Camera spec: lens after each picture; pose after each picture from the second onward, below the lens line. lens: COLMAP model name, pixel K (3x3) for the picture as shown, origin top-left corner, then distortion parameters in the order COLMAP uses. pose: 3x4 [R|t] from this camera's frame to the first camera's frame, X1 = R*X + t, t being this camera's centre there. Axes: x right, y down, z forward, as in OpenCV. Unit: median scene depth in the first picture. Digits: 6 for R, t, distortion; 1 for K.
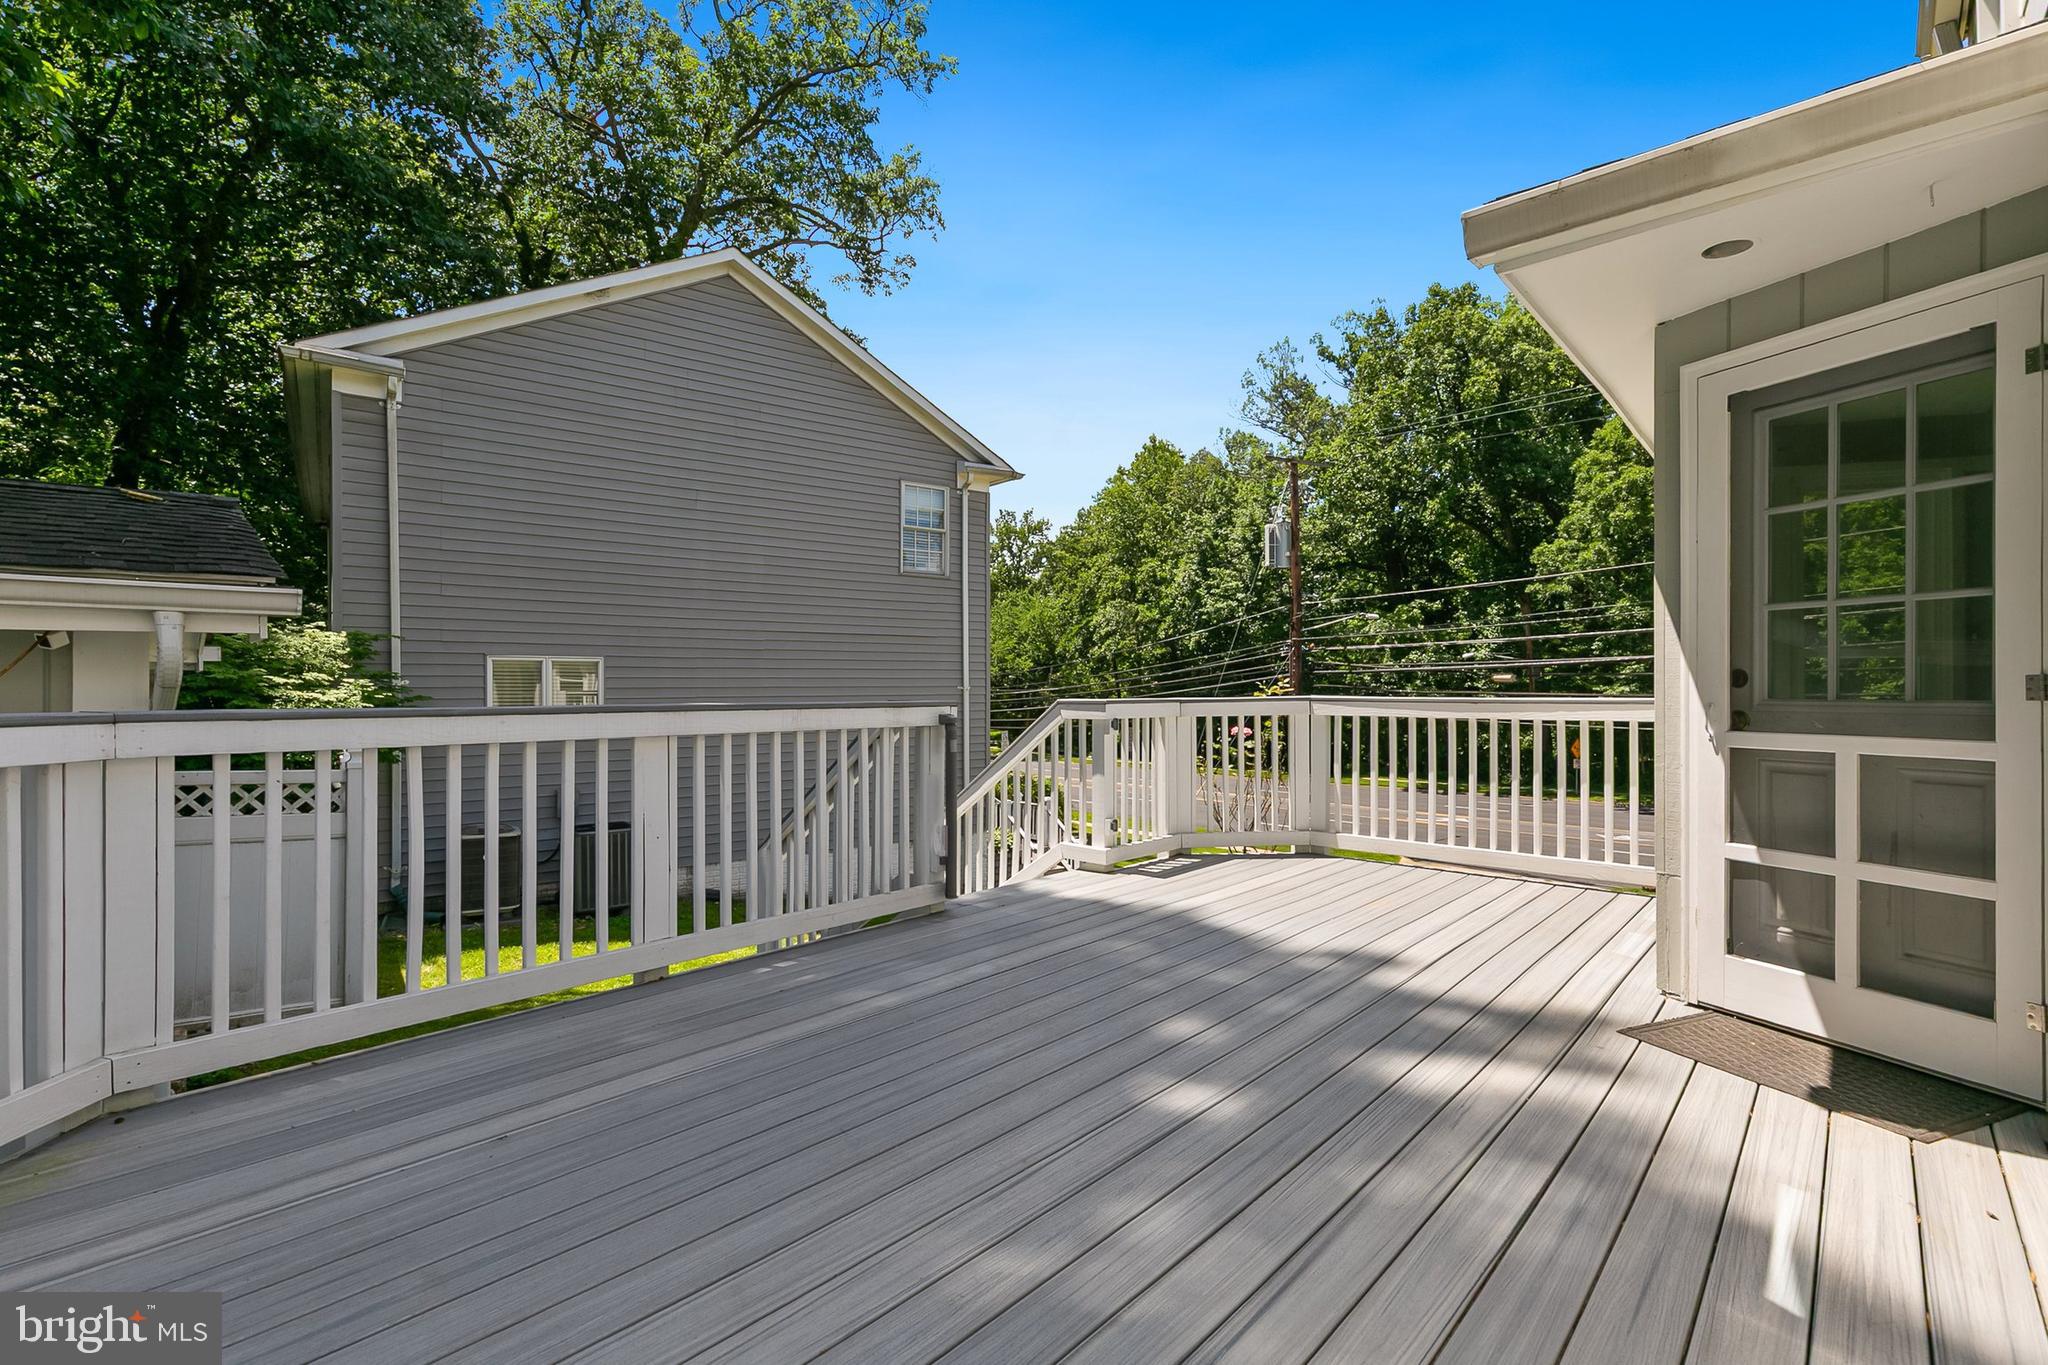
lens RADIAL K [[941.6, 0, 1024.0], [0, 941.6, 682.5], [0, 0, 1]] dist [0.011277, 0.000302]
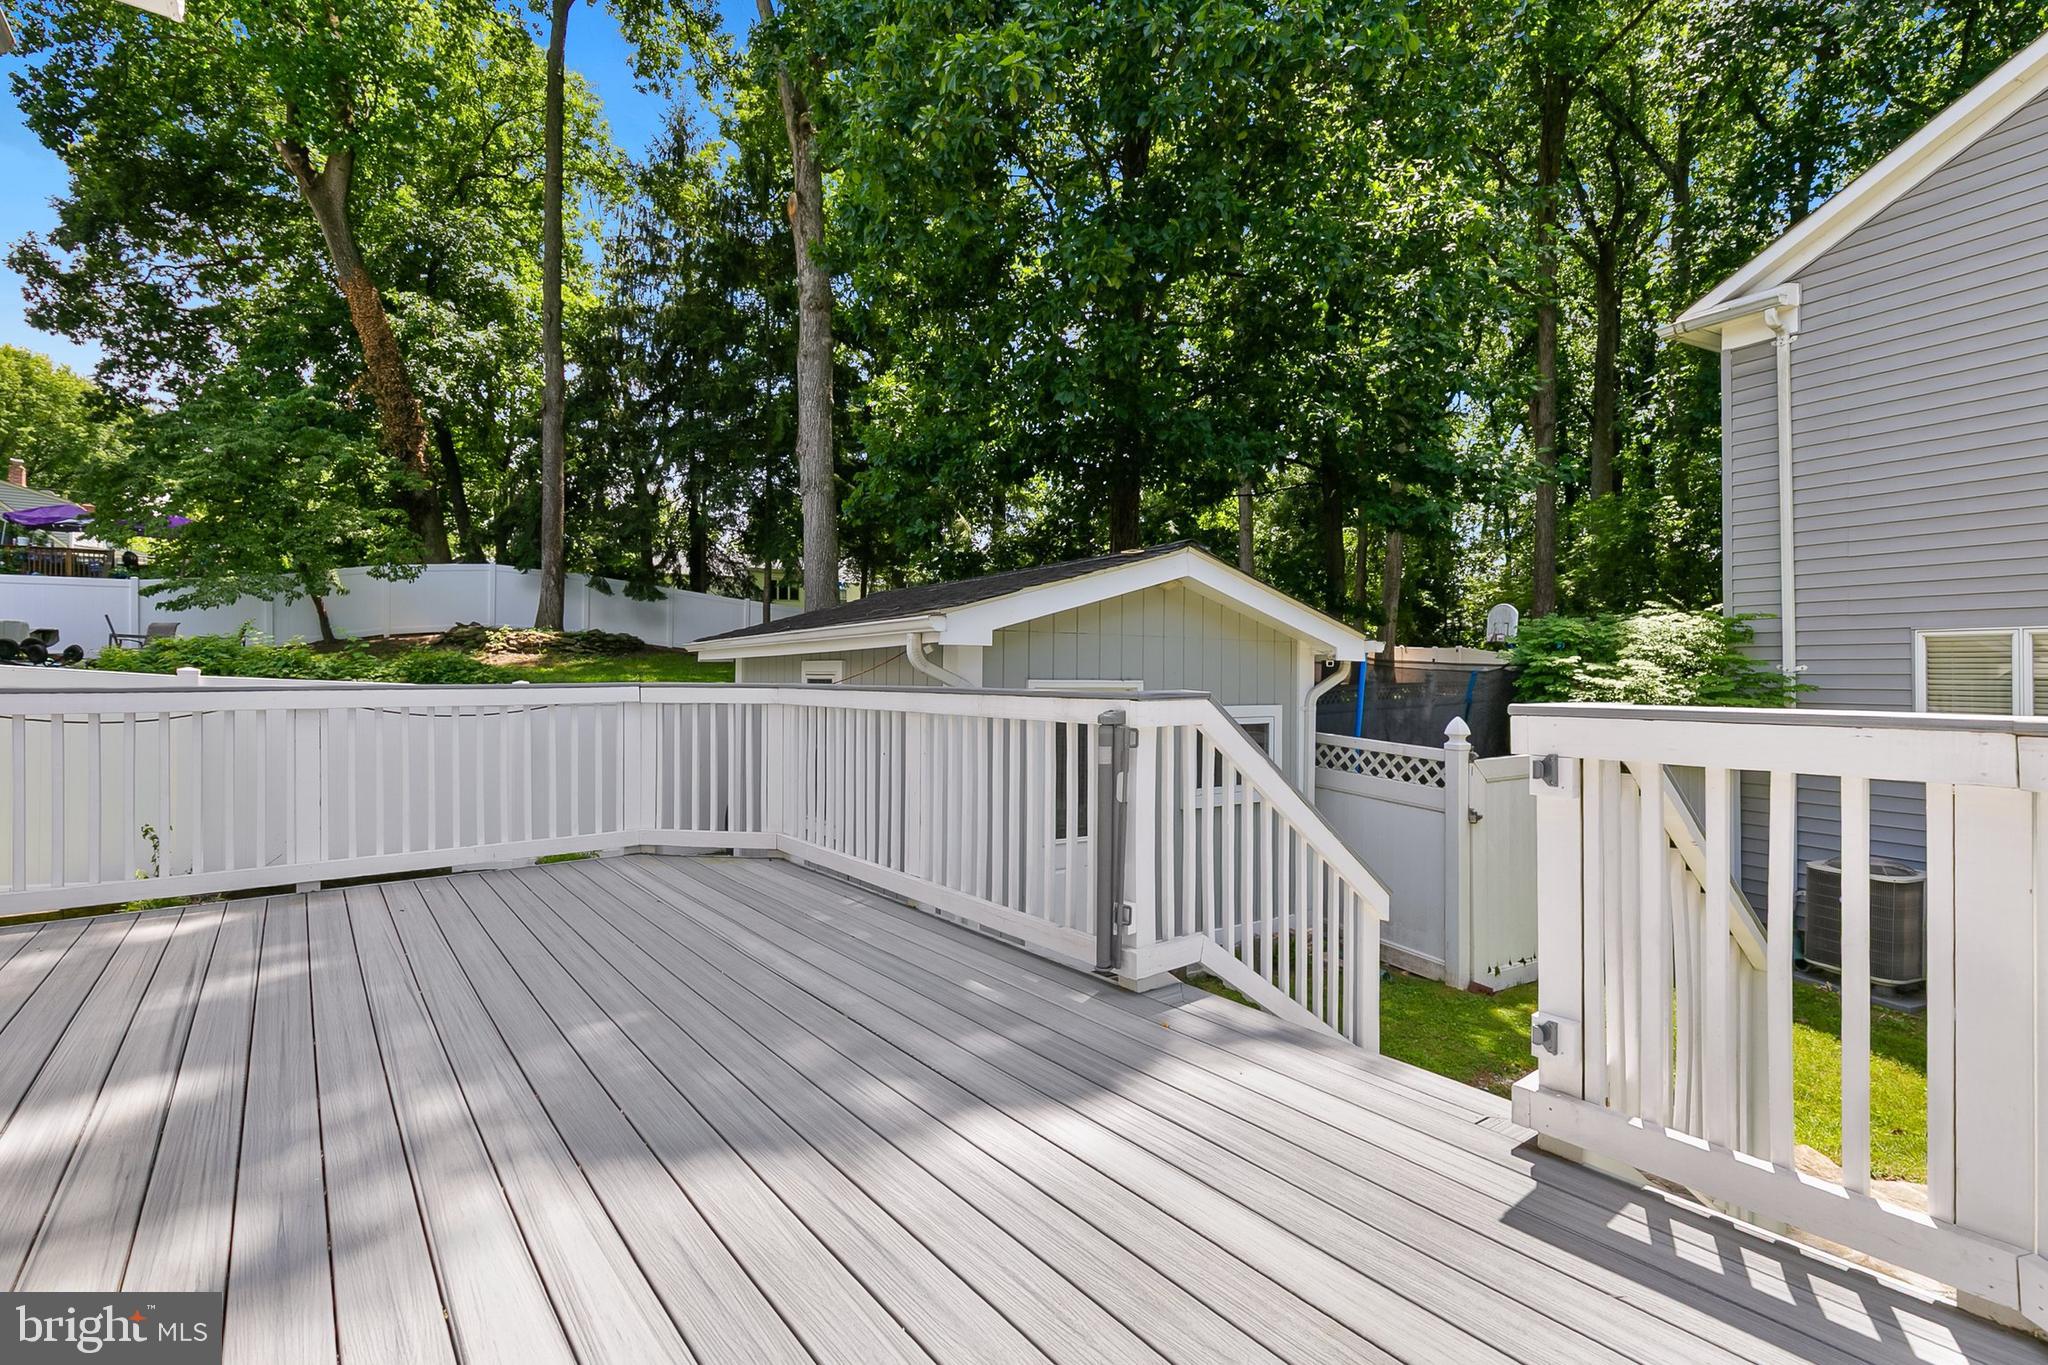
lens RADIAL K [[941.6, 0, 1024.0], [0, 941.6, 682.5], [0, 0, 1]] dist [0.011277, 0.000302]
pose [[-0.179004, 0.005864, -0.983831, 0.289869], [0.004484, 0.999977, 0.005145, 0.004877], [0.983838, -0.003490, -0.179026, 0.486435]]
